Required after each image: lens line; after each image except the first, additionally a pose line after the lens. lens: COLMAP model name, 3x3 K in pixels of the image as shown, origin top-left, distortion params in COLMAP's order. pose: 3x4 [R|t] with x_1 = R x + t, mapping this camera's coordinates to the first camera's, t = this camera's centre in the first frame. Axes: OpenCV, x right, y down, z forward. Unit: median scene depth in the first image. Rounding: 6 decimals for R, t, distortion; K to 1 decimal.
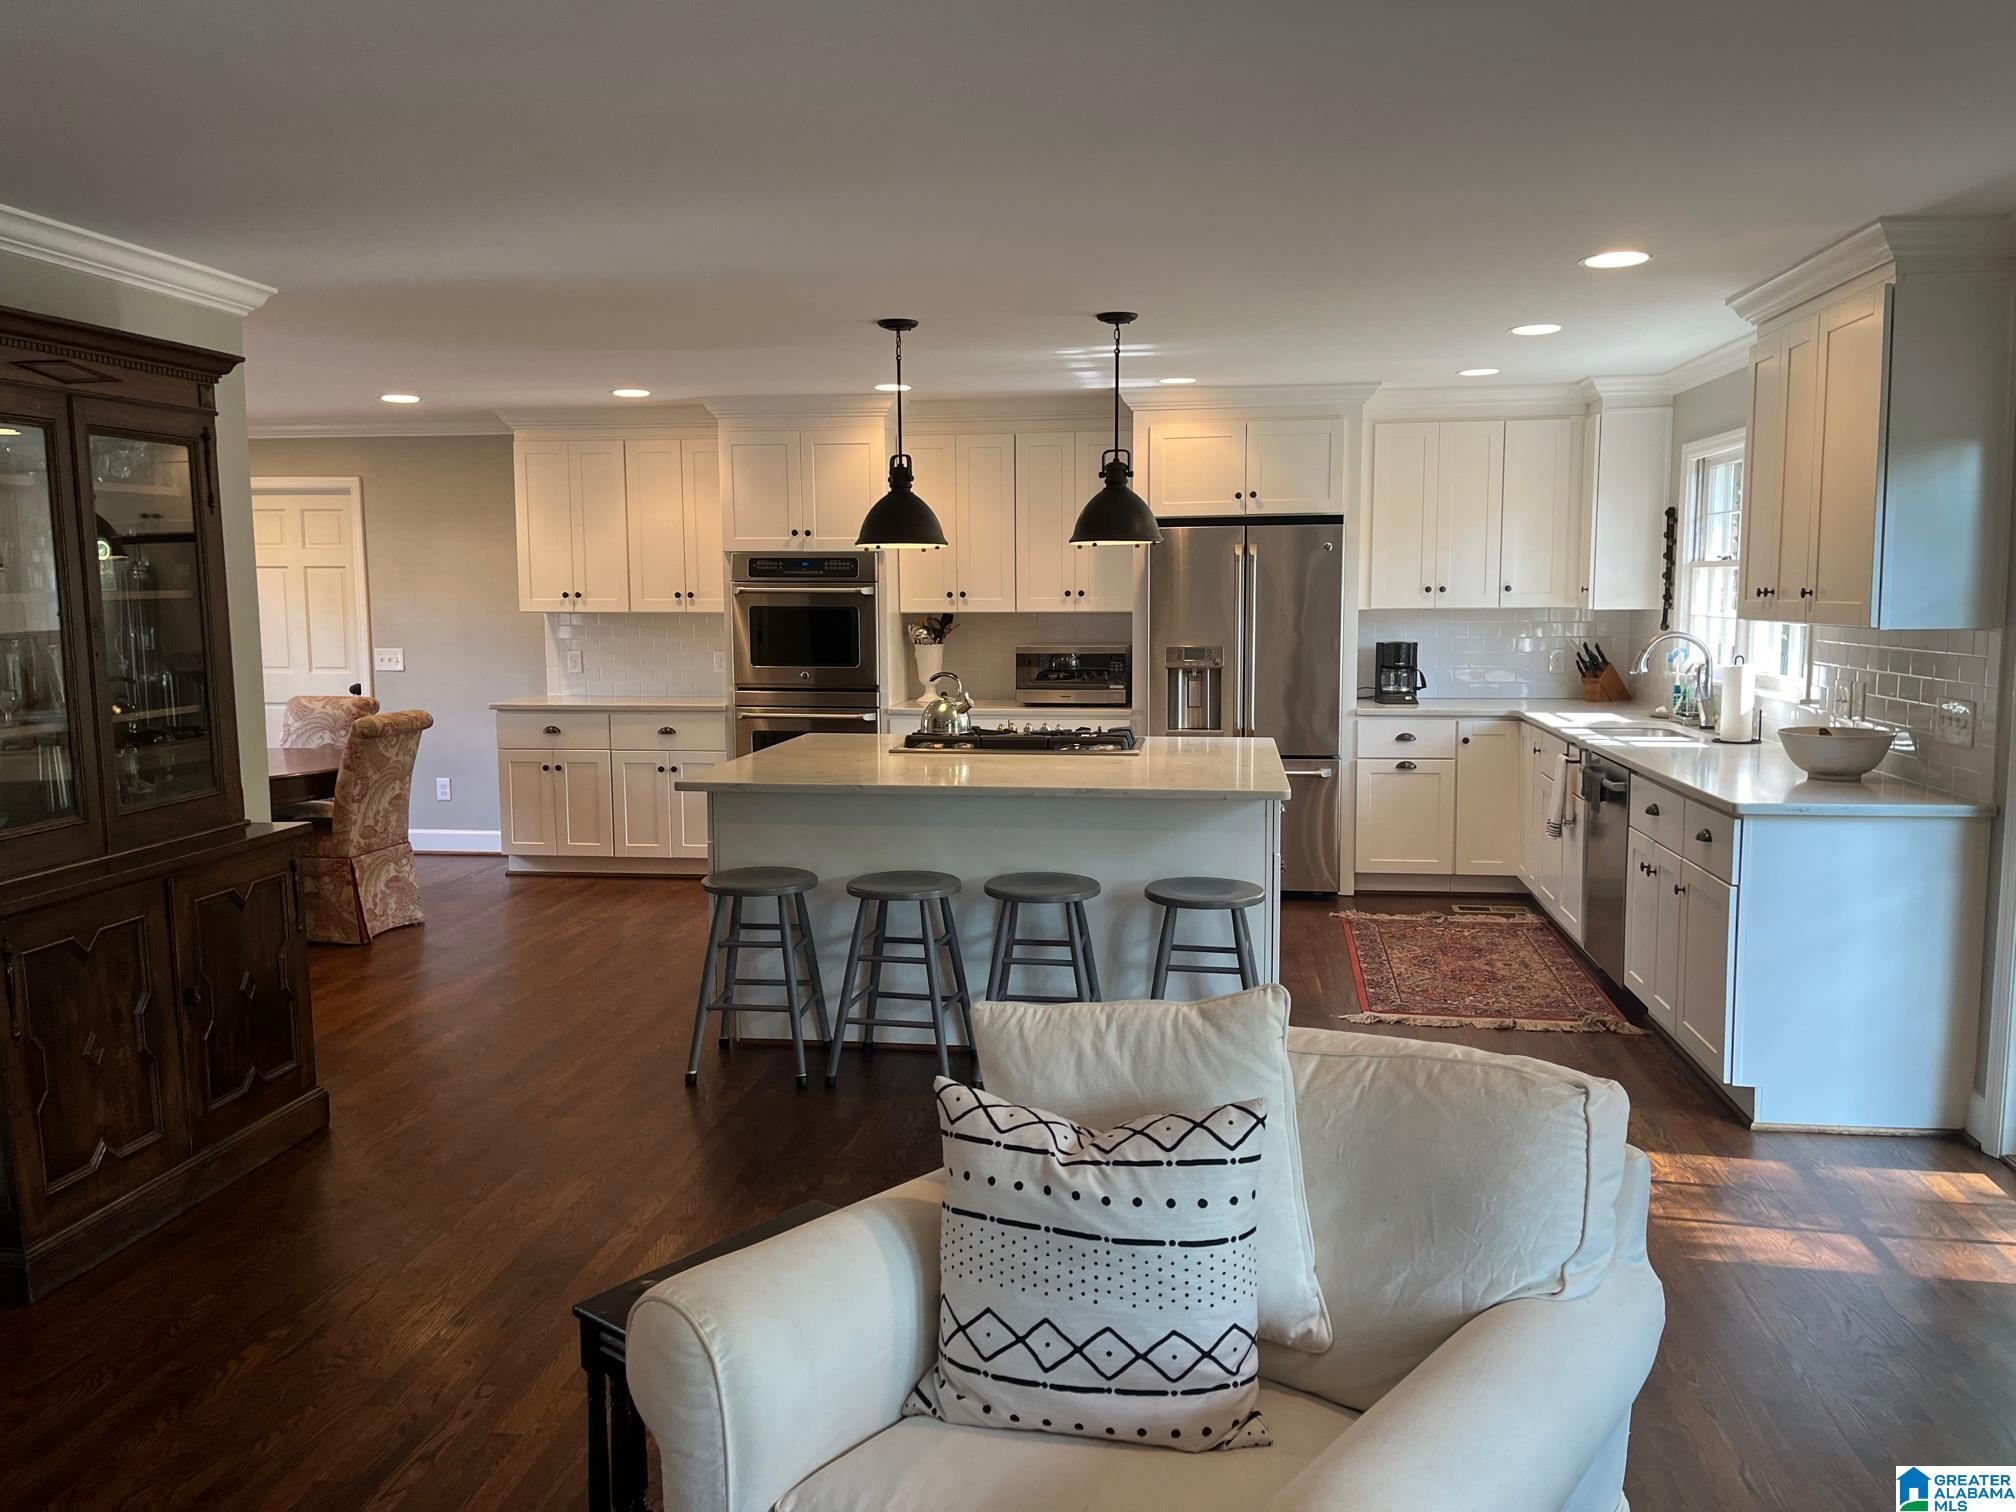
lens RADIAL K [[1520.1, 0, 1005.1], [0, 1520.1, 750.9], [0, 0, 1]] dist [0.012681, 0.000484]
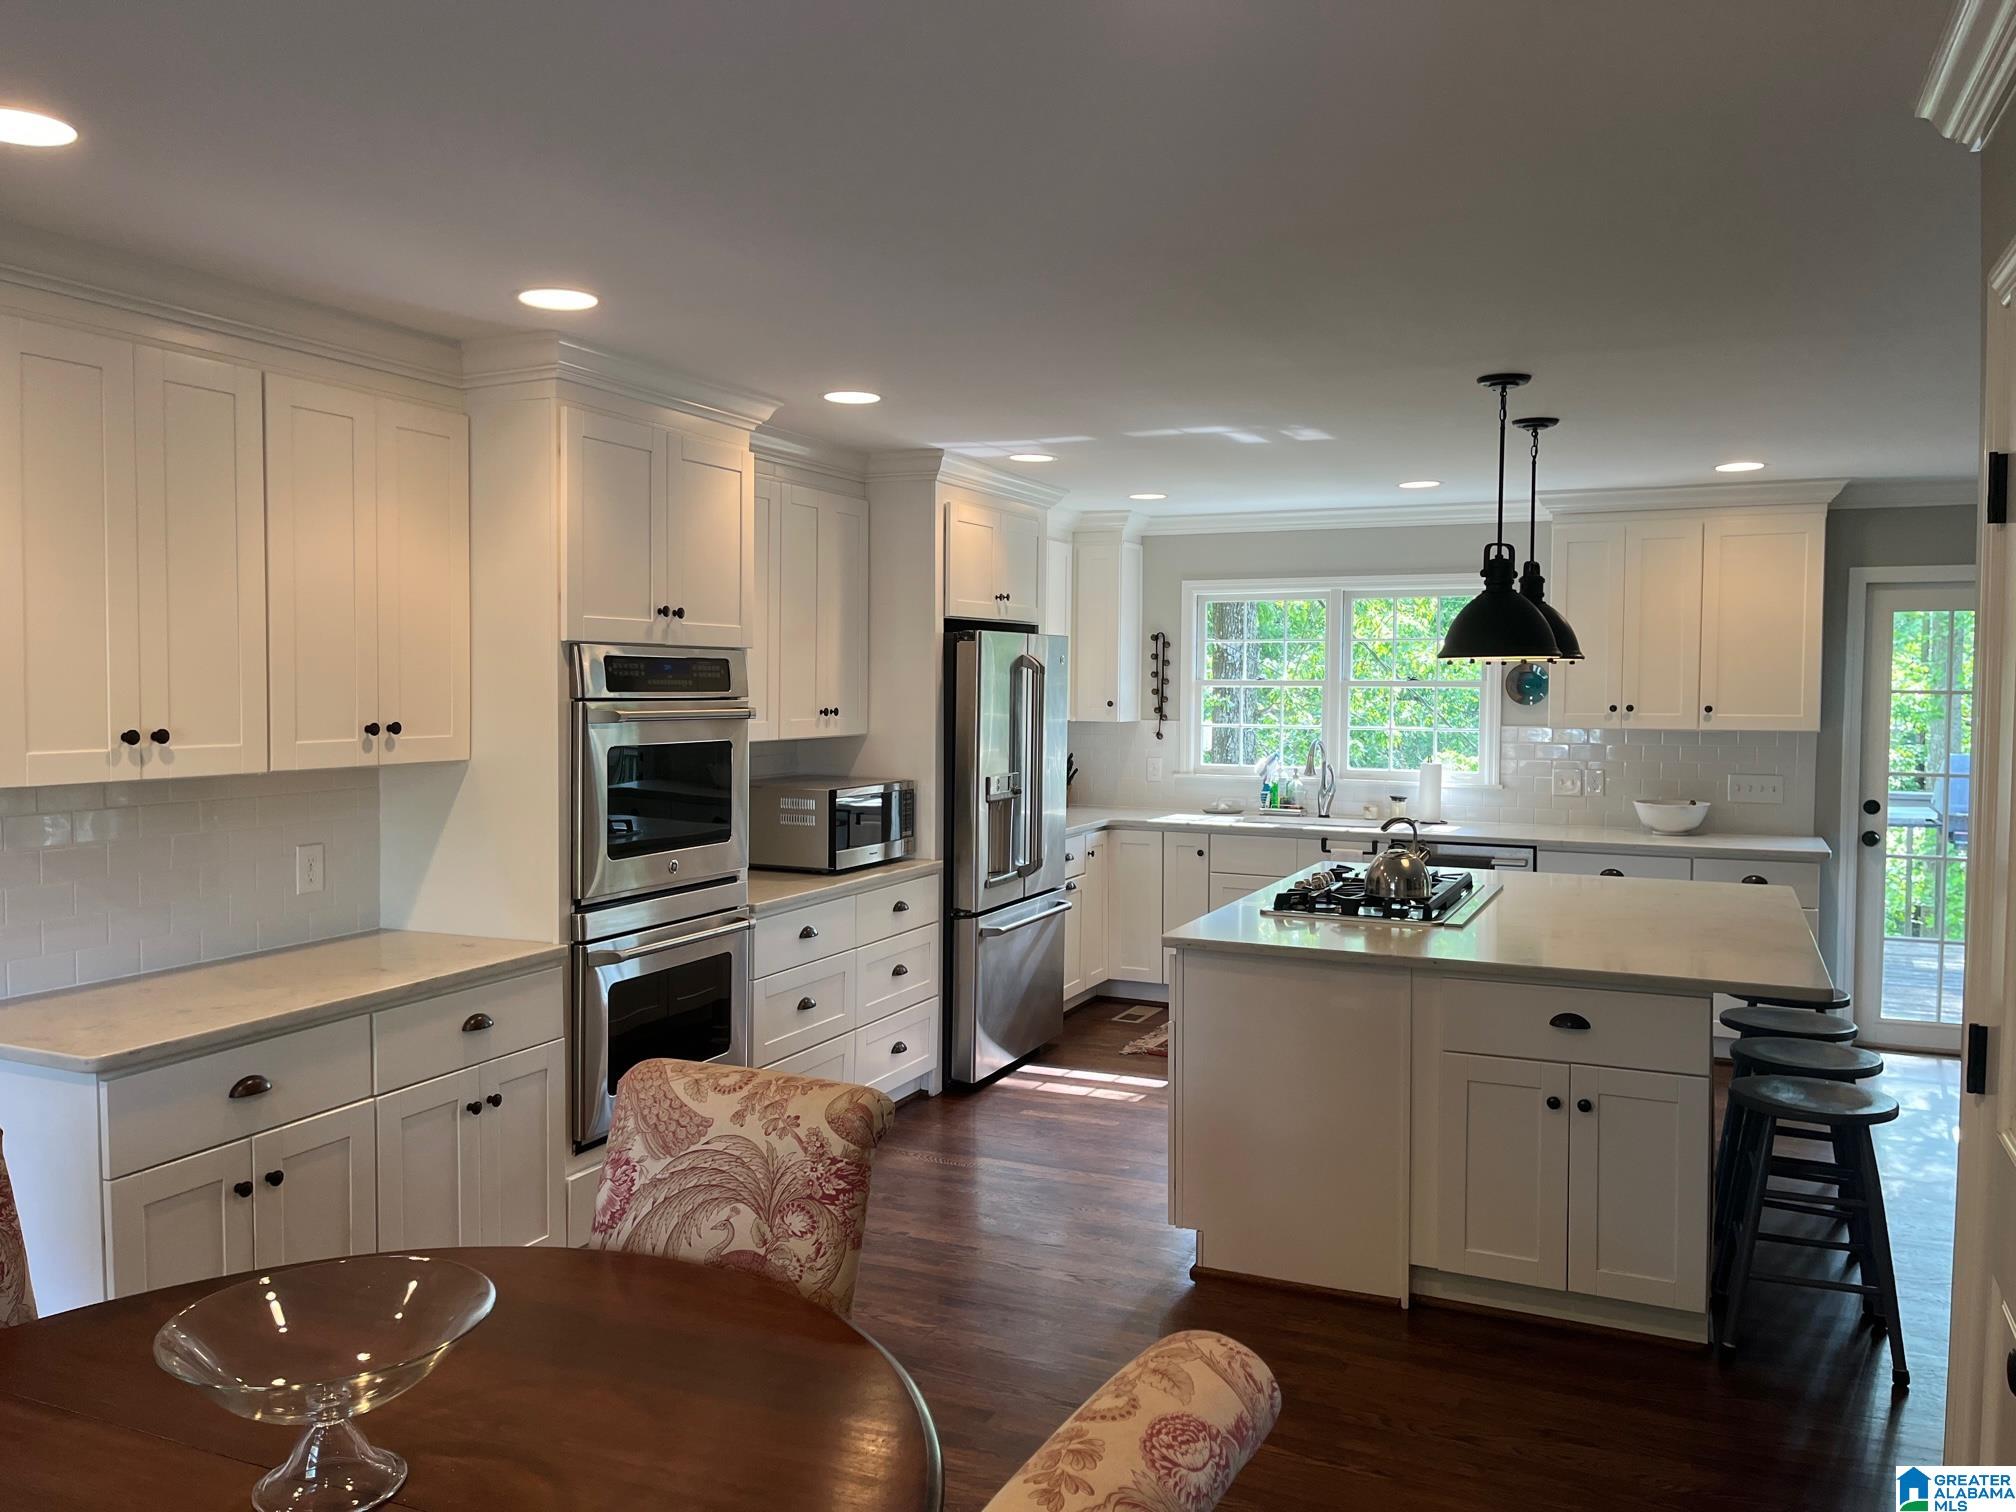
lens RADIAL K [[1520.1, 0, 1005.0], [0, 1520.1, 754.8], [0, 0, 1]] dist [0.012681, 0.000484]
pose [[0.227761, -0.036134, 0.973046, -0.653352], [0.110731, 0.993790, 0.010986, -0.083472], [-0.967400, 0.105244, 0.230347, 0.752812]]
